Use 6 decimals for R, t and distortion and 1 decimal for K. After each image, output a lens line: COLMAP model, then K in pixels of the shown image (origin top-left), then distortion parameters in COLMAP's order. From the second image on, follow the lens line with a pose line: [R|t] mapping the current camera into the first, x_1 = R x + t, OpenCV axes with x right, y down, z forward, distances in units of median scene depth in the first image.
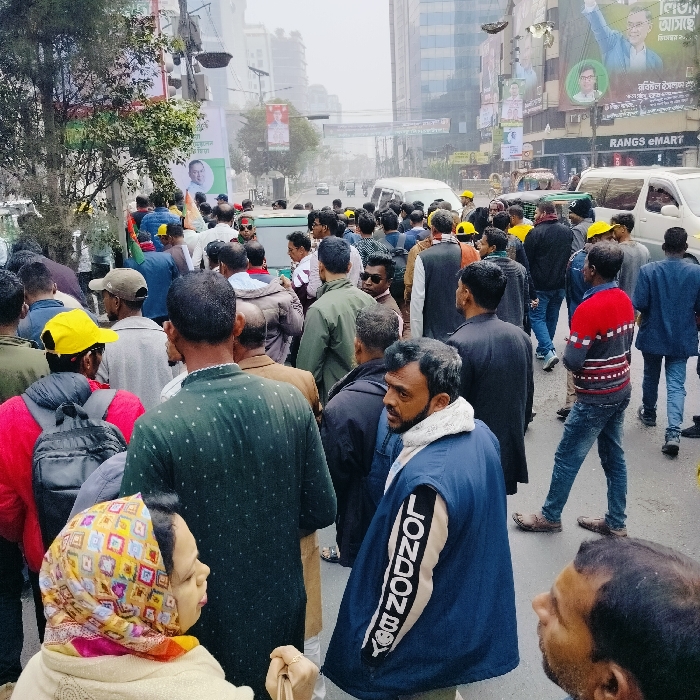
lens RADIAL K [[575.8, 0, 350.0], [0, 575.8, 350.0], [0, 0, 1]] dist [0.011195, -0.070509]
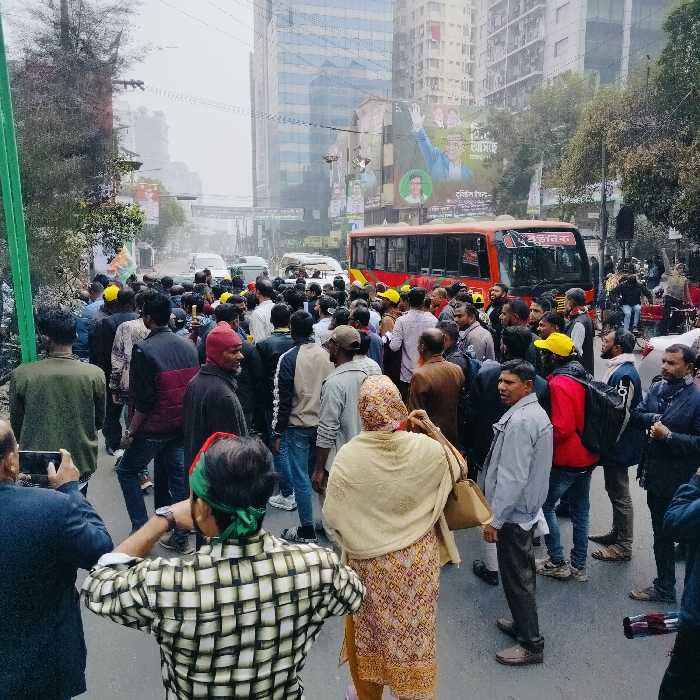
lens RADIAL K [[575.8, 0, 350.0], [0, 575.8, 350.0], [0, 0, 1]] dist [0.011195, -0.070509]
pose [[0.969866, 0.020667, 0.242763, -0.011146], [0.010659, 0.991843, -0.127022, 0.028454], [-0.243408, 0.125782, 0.961734, -0.098221]]
